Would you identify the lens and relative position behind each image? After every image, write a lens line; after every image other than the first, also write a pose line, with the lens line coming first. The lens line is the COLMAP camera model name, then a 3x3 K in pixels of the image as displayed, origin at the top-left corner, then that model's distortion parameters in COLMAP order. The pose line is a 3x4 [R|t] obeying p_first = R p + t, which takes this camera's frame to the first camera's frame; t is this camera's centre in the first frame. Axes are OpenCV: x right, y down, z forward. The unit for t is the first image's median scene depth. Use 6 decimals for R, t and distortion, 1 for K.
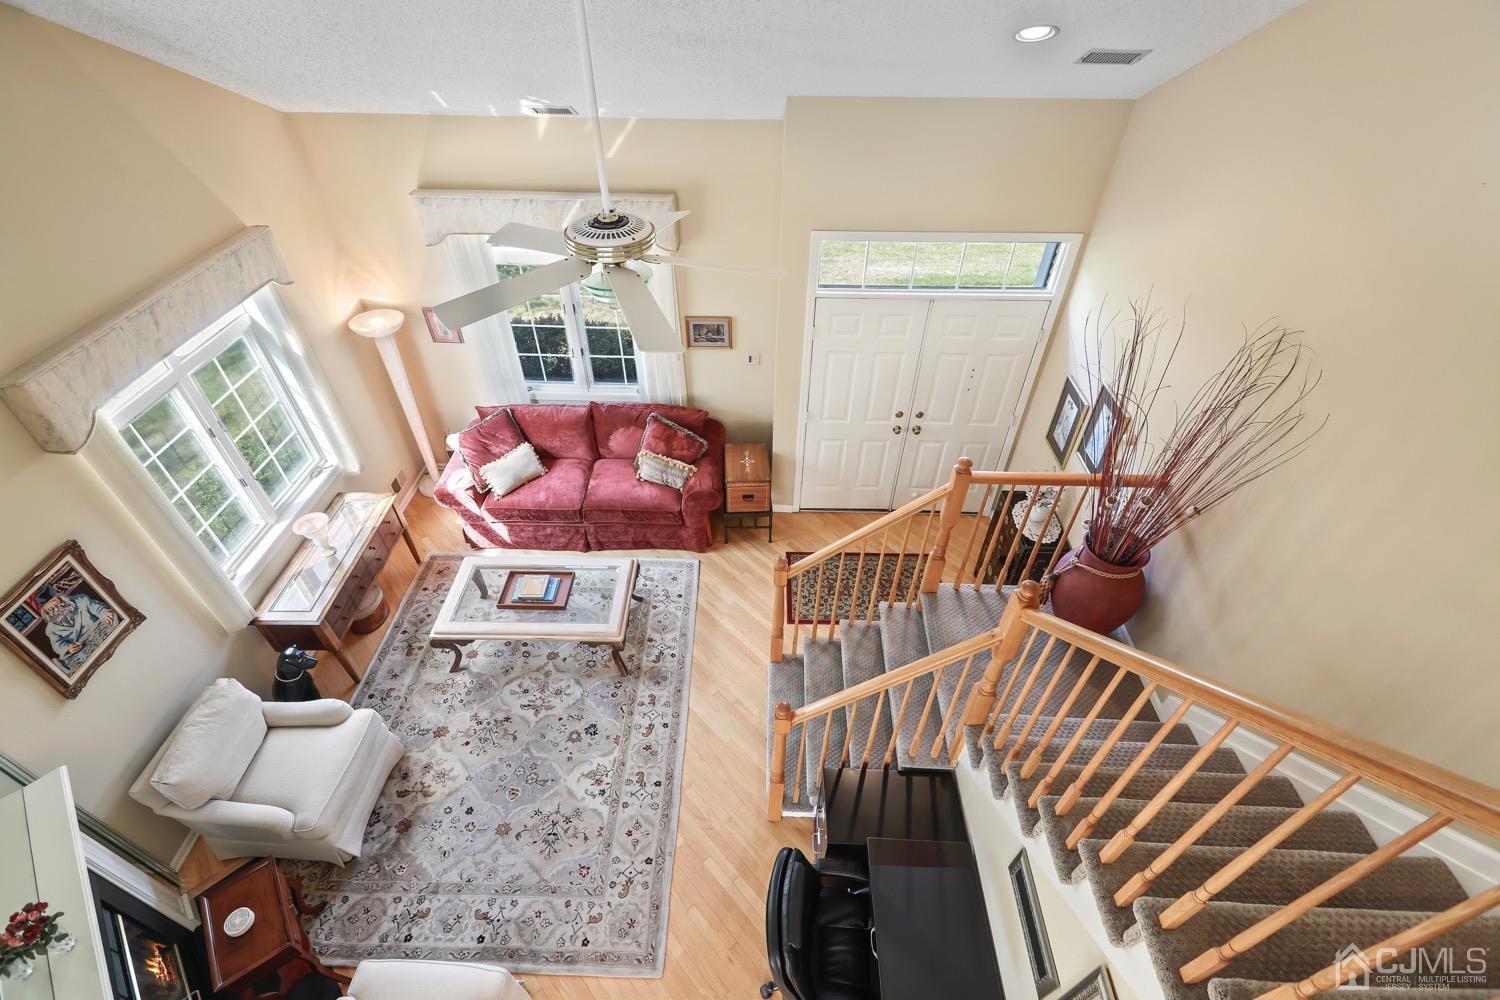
lens RADIAL K [[670.5, 0, 746.3], [0, 670.5, 506.7], [0, 0, 1]] dist [0.021480, -0.008474]
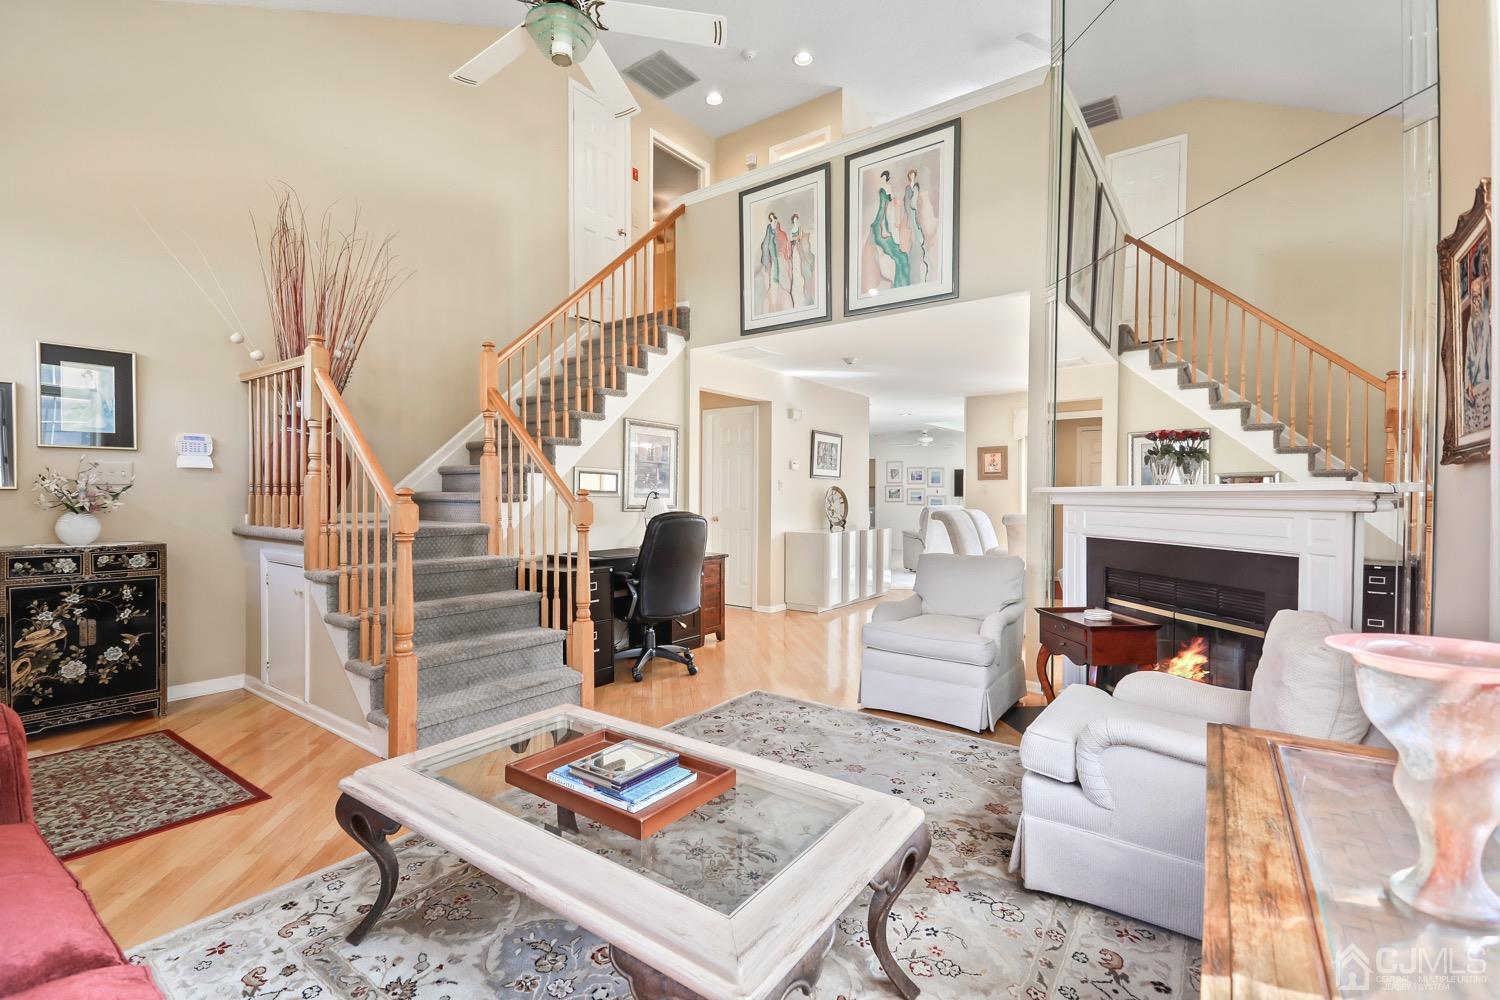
lens RADIAL K [[670.5, 0, 751.7], [0, 670.5, 506.1], [0, 0, 1]] dist [0.021480, -0.008474]
pose [[-0.828371, -0.013951, 0.560006, -0.585663], [0.371617, 0.734357, 0.567997, -0.159579], [-0.419168, 0.678621, -0.603135, 1.130686]]
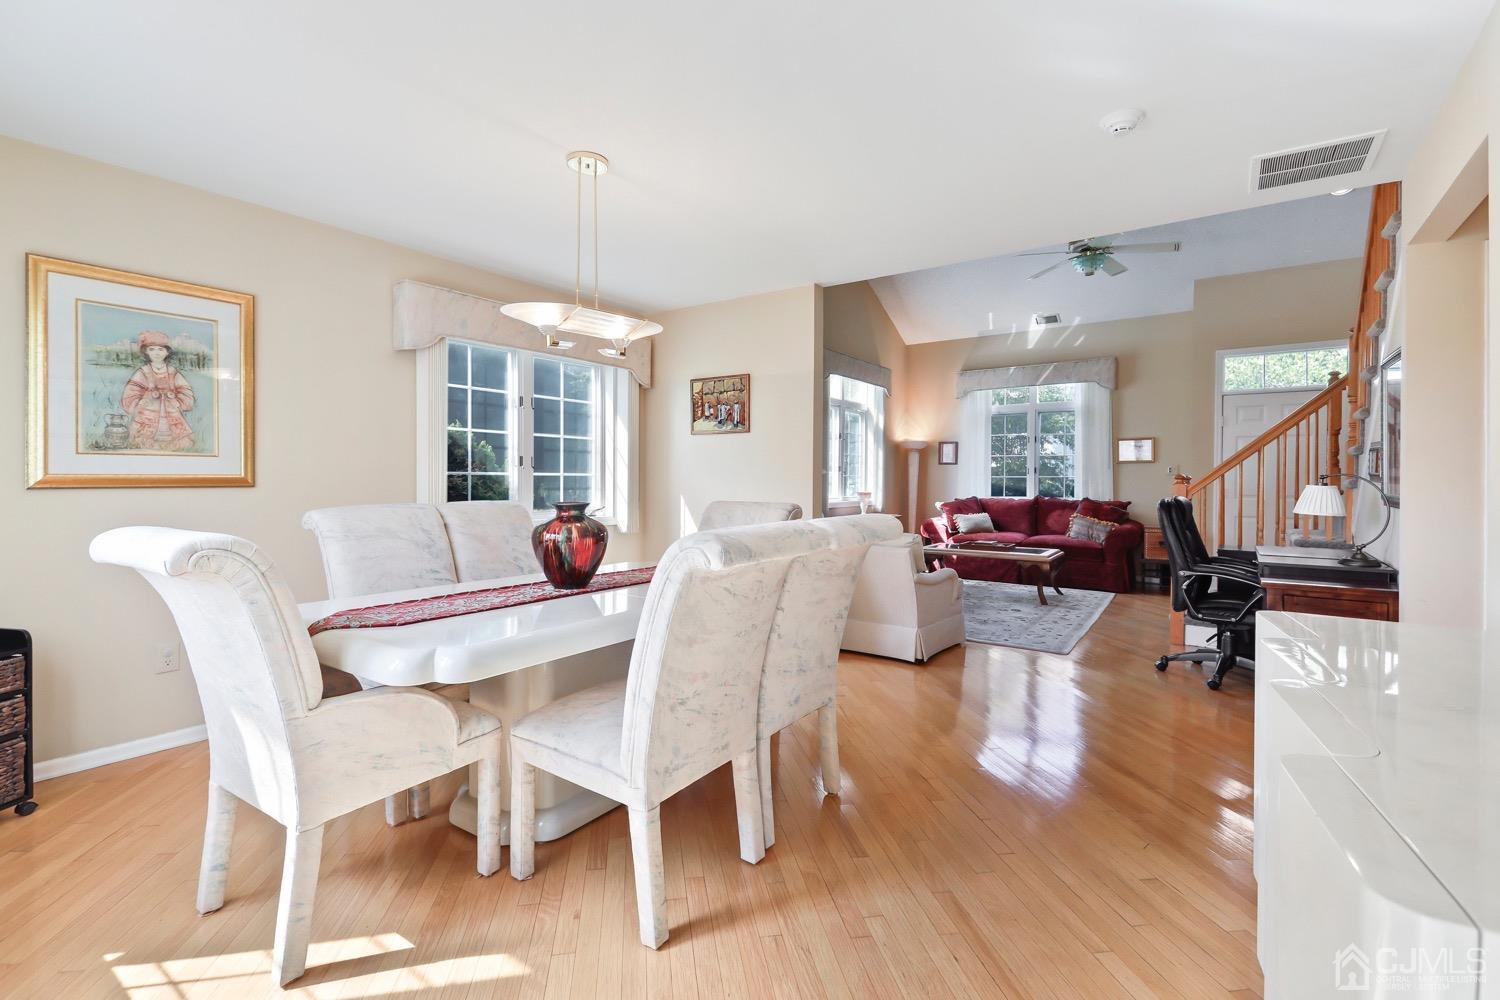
lens RADIAL K [[670.5, 0, 744.8], [0, 670.5, 484.7], [0, 0, 1]] dist [0.021480, -0.008474]
pose [[0.830499, 0.008459, -0.556956, 0.063041], [-0.376557, 0.745324, -0.550179, 1.053791], [0.410459, 0.666649, 0.622176, -0.206694]]
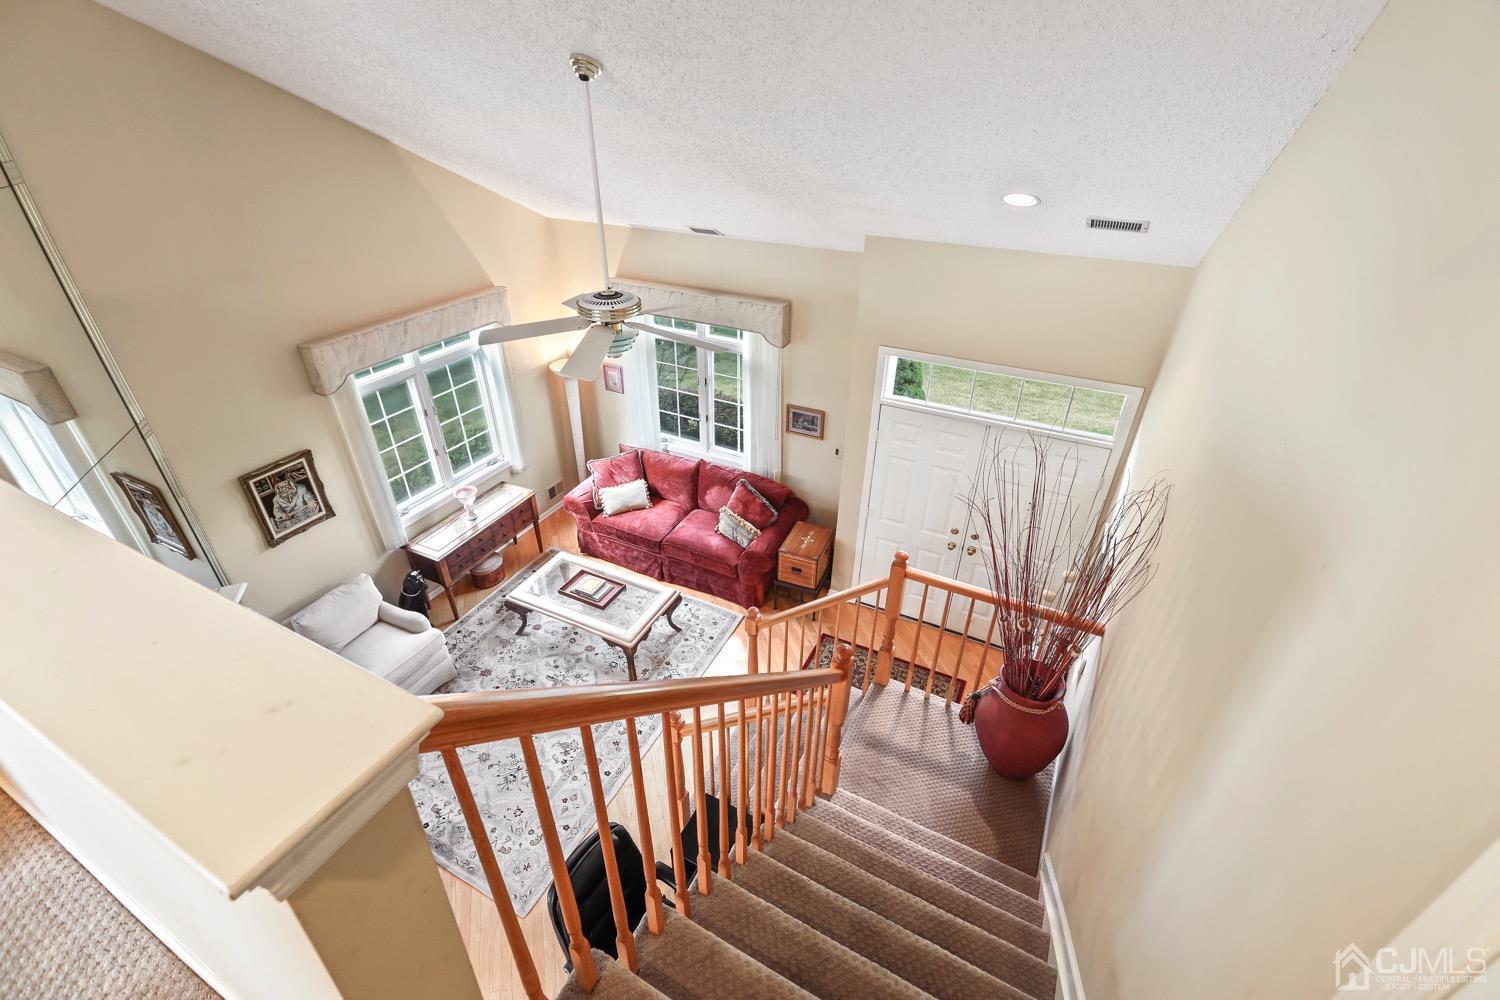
lens RADIAL K [[670.5, 0, 745.2], [0, 670.5, 506.1], [0, 0, 1]] dist [0.021480, -0.008474]
pose [[0.902336, 0.233541, -0.362281, 0.353798], [-0.290109, 0.950682, -0.109728, 0.036230], [0.318788, 0.204113, 0.925588, -0.065309]]
